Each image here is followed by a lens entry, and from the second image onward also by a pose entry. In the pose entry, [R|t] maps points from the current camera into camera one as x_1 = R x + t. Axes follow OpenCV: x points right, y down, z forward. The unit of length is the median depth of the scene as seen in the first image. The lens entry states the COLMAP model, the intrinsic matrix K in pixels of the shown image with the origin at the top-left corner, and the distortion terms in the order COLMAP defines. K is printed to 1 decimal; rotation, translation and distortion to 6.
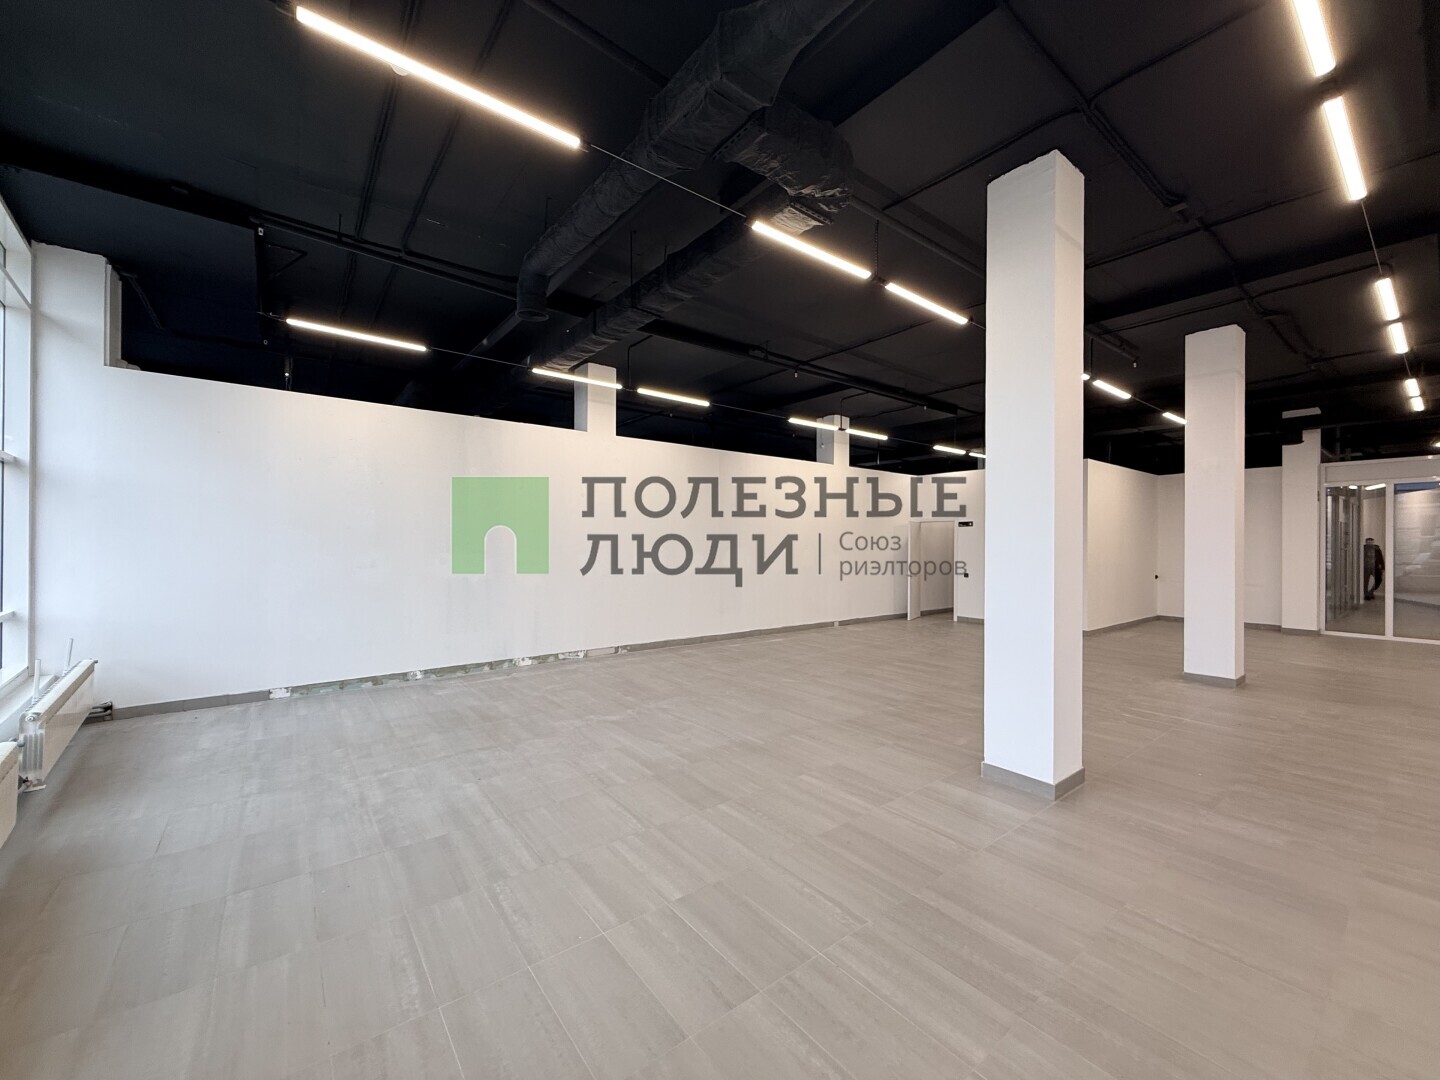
lens RADIAL K [[570.8, 0, 715.8], [0, 570.8, 542.7], [0, 0, 1]] dist [-0.003129, 0.000928]
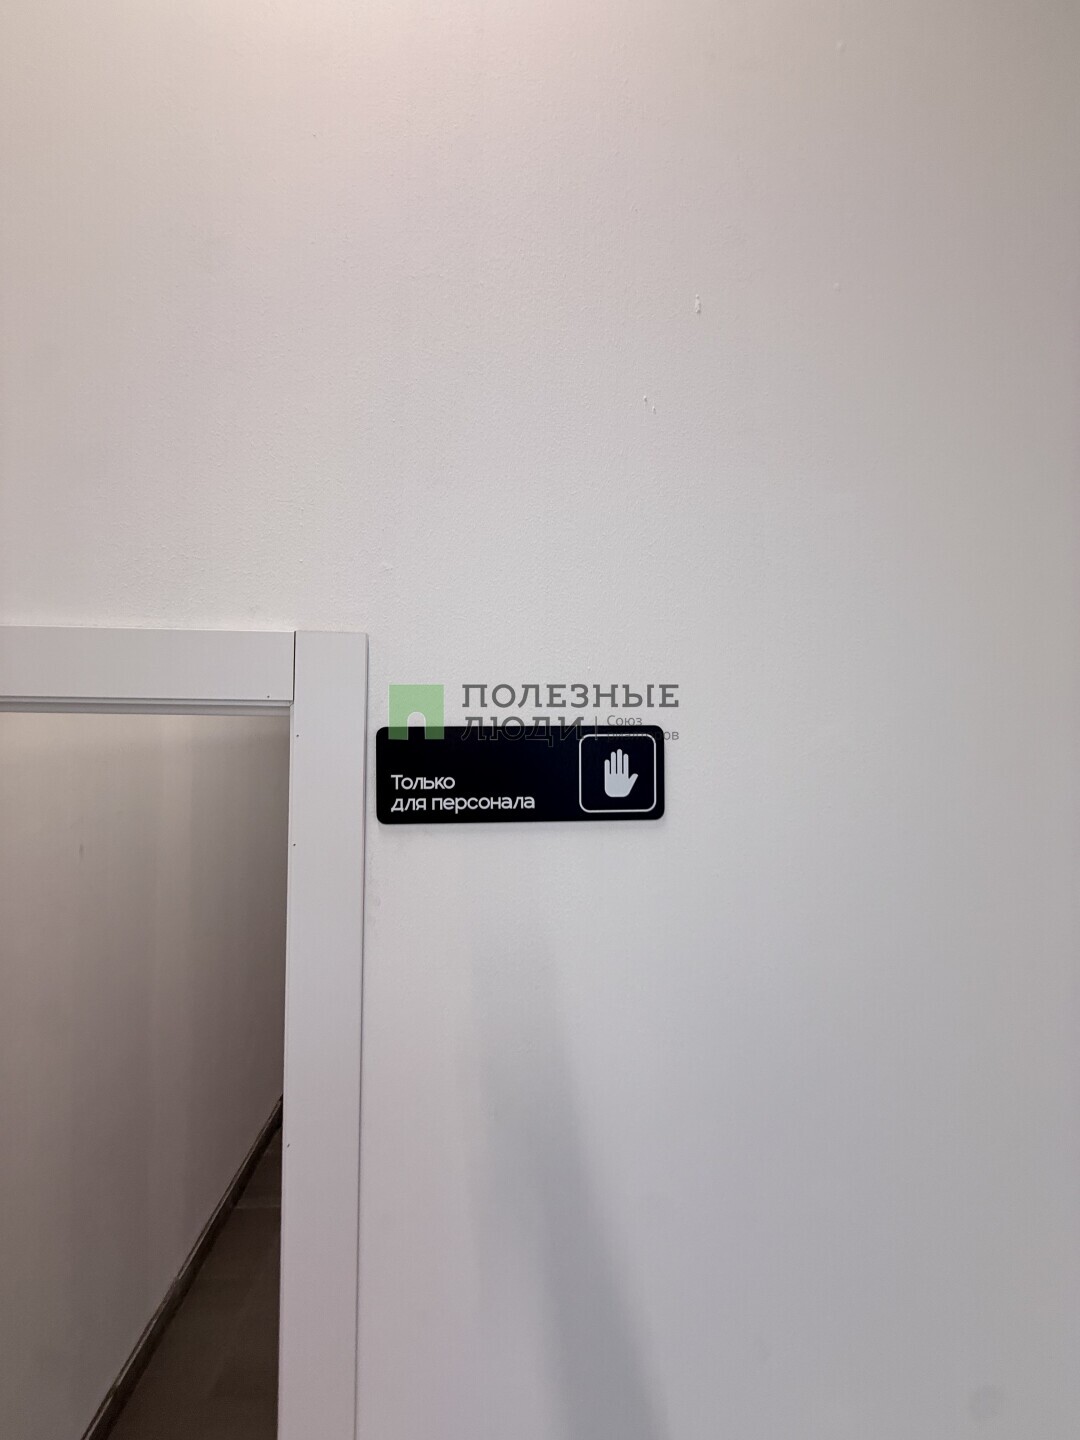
lens RADIAL K [[570.8, 0, 540.6], [0, 570.8, 717.6], [0, 0, 1]] dist [-0.003129, 0.000928]
pose [[0.559292, -0.004288, 0.828959, 0.896692], [-0.004376, 0.999957, 0.008125, -0.086527], [-0.828959, -0.008172, 0.559250, 2.193905]]
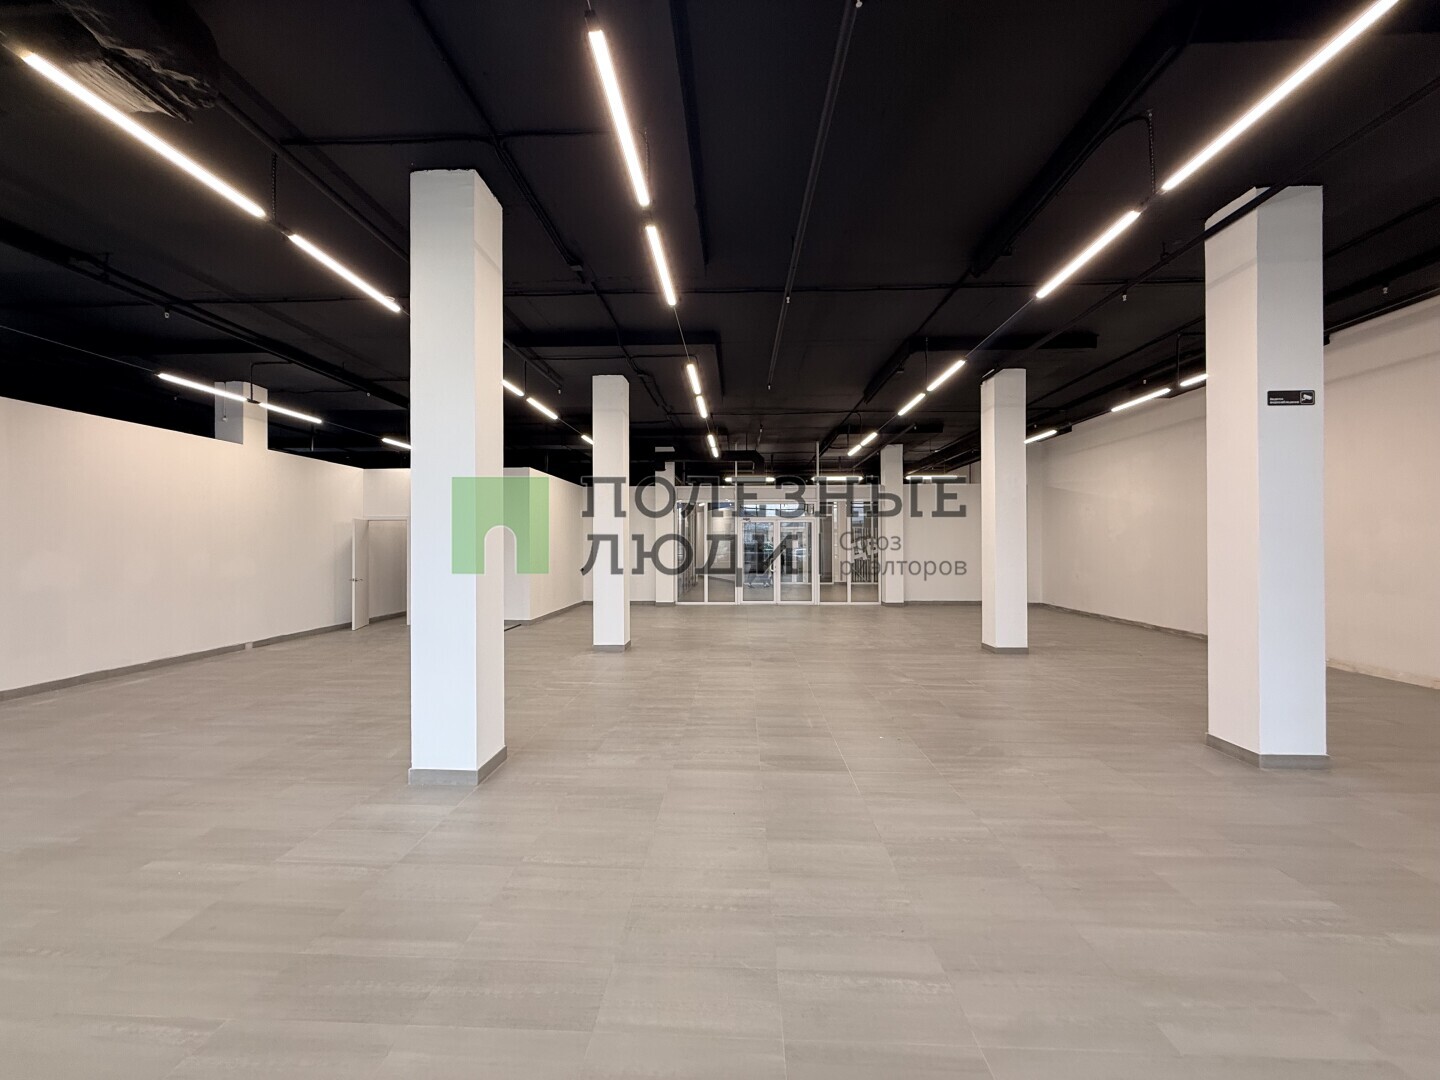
lens RADIAL K [[570.8, 0, 716.8], [0, 570.8, 542.6], [0, 0, 1]] dist [-0.003129, 0.000928]
pose [[0.642591, -0.005839, 0.766187, 0.049733], [0.006425, 0.999977, 0.002232, 0.001846], [-0.766183, 0.003489, 0.642613, -0.015175]]
